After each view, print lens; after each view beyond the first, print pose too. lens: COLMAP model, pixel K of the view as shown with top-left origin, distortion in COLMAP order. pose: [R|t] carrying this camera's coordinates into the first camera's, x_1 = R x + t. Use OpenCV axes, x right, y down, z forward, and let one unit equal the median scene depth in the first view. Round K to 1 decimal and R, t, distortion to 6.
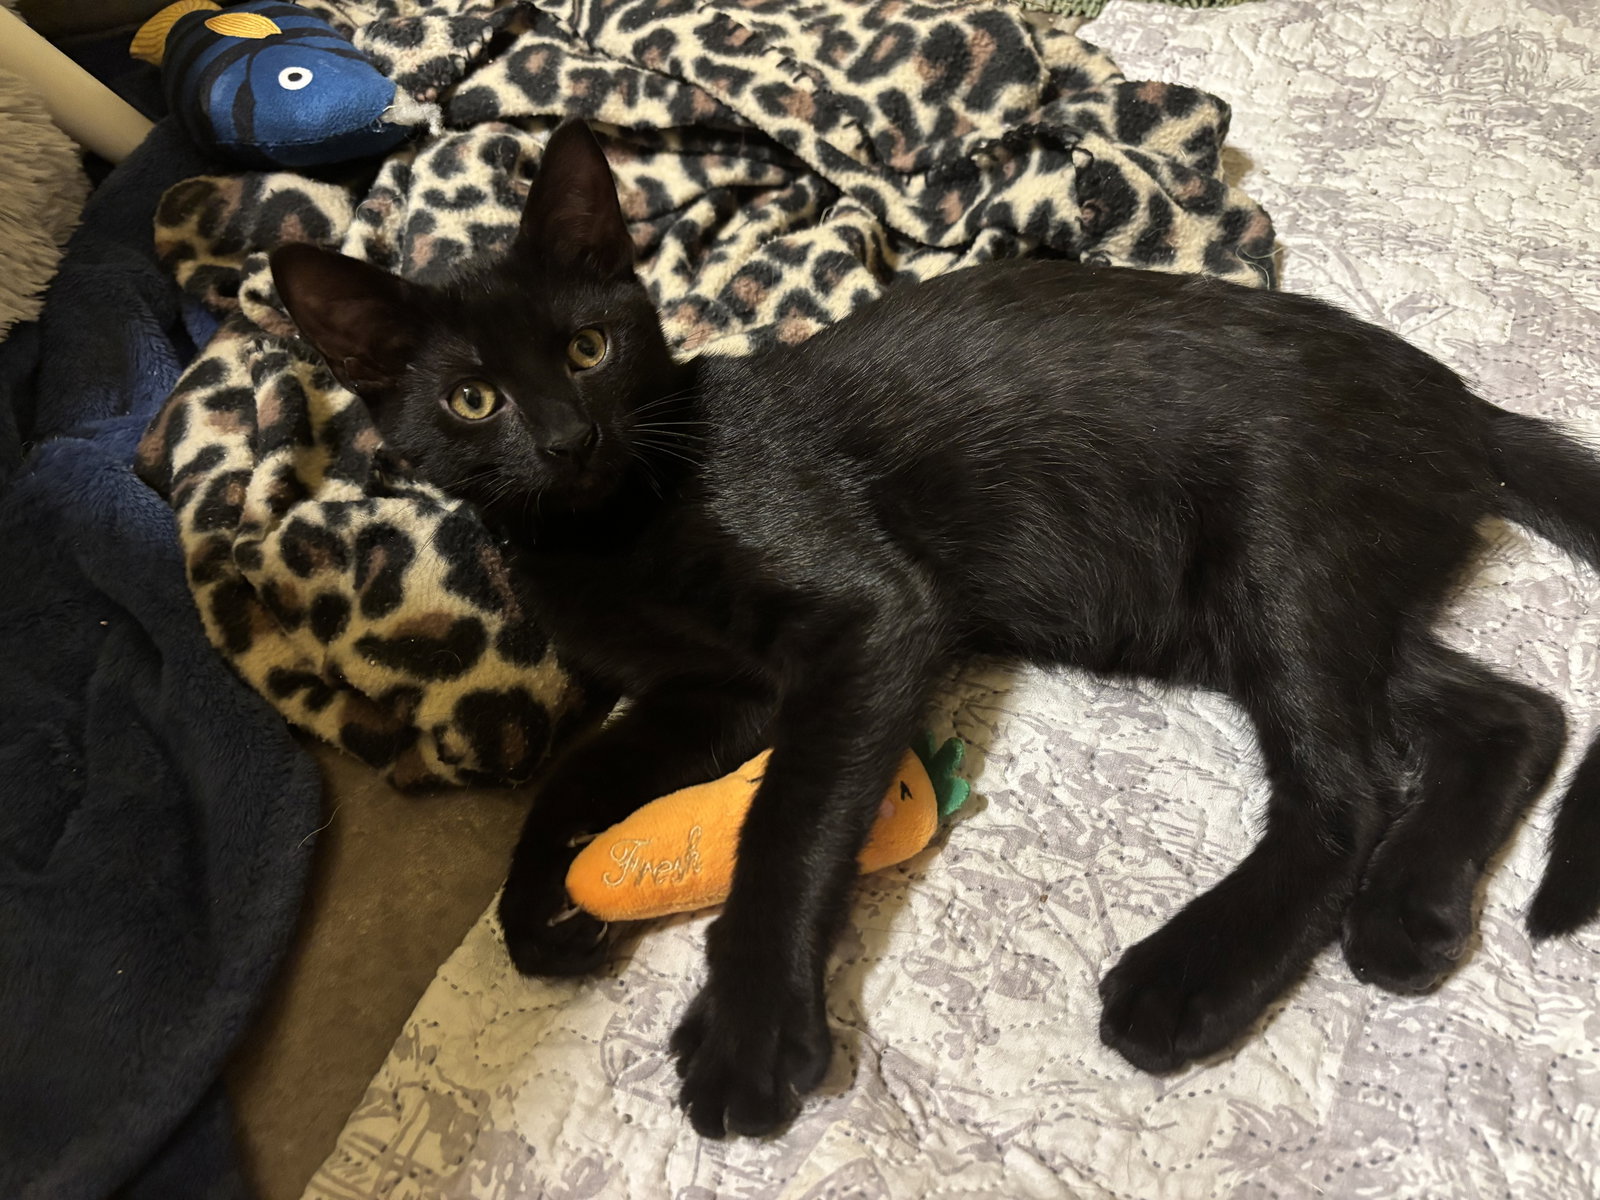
lens RADIAL K [[1210.0, 0, 800.0], [0, 1210.0, 600.0], [0, 0, 1]] dist [-0.007804, -0.005723]
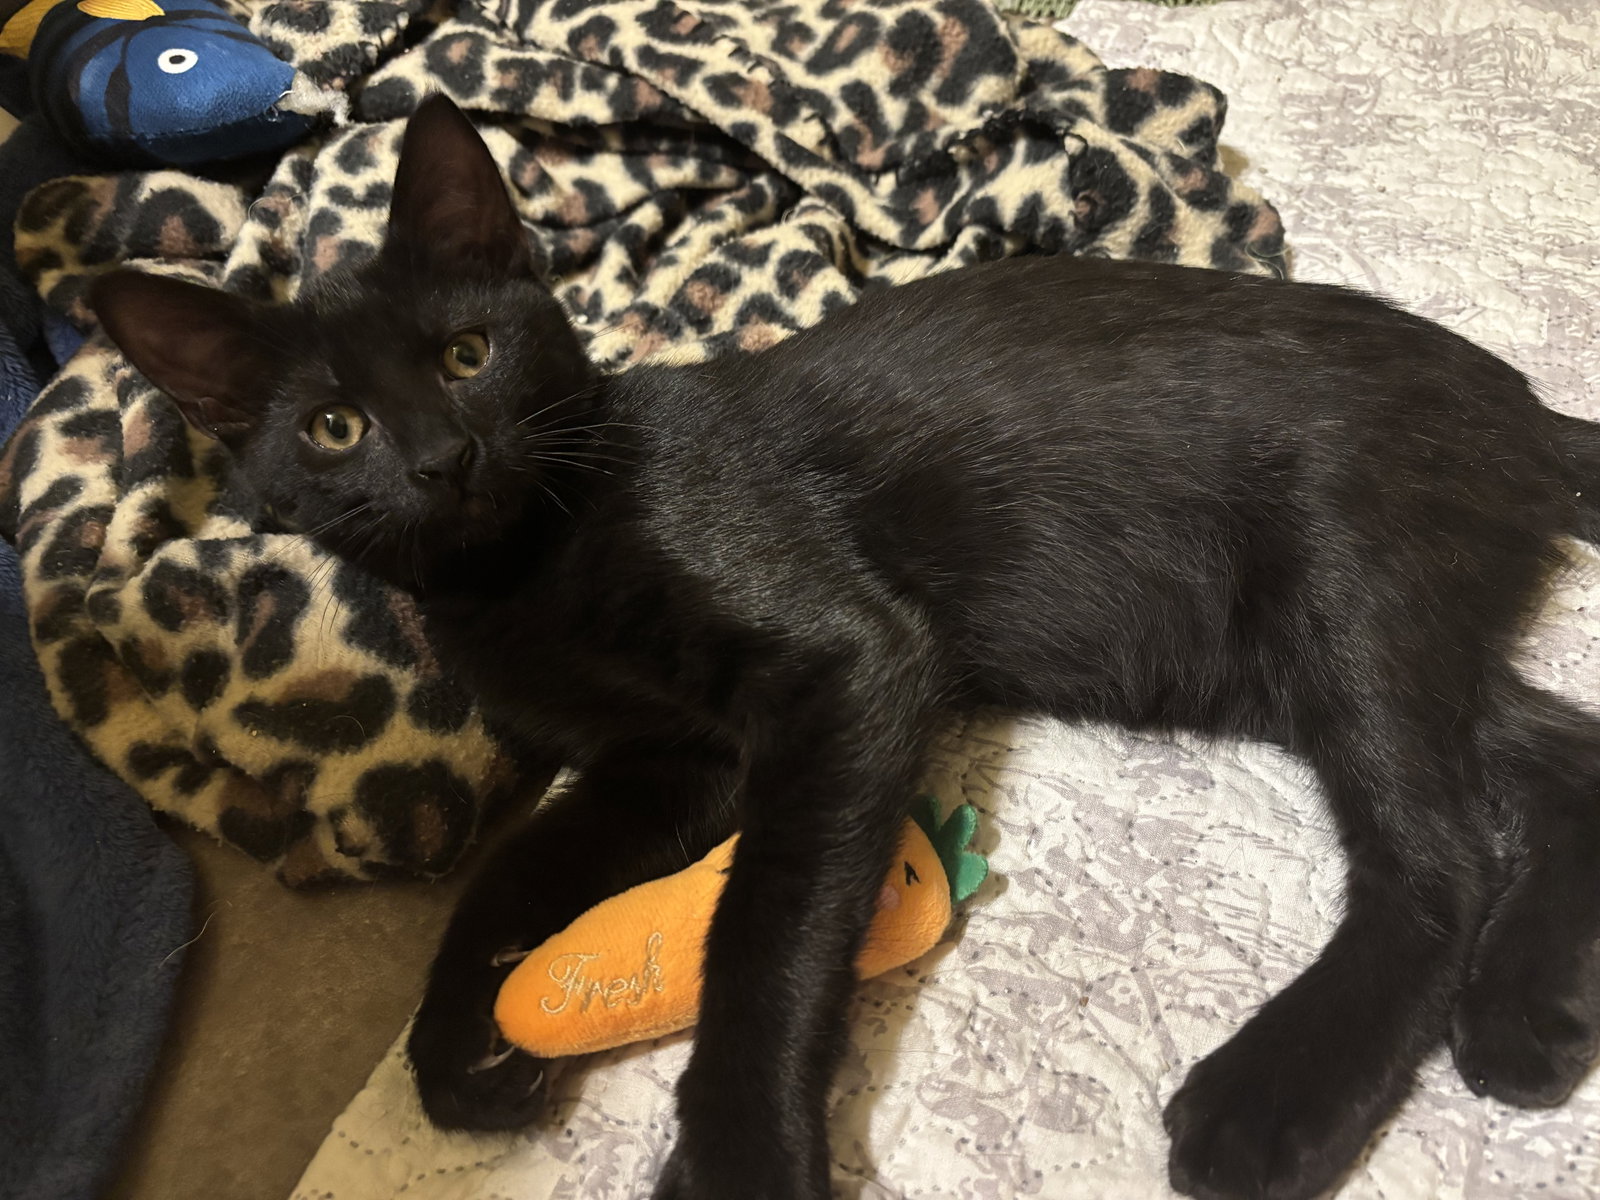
lens RADIAL K [[1210.0, 0, 800.0], [0, 1210.0, 600.0], [0, 0, 1]] dist [-0.007804, -0.005723]
pose [[0.998788, -0.020687, 0.044667, -0.016863], [0.022562, 0.998868, -0.041888, 0.003241], [-0.043750, 0.042845, 0.998123, 0.134292]]
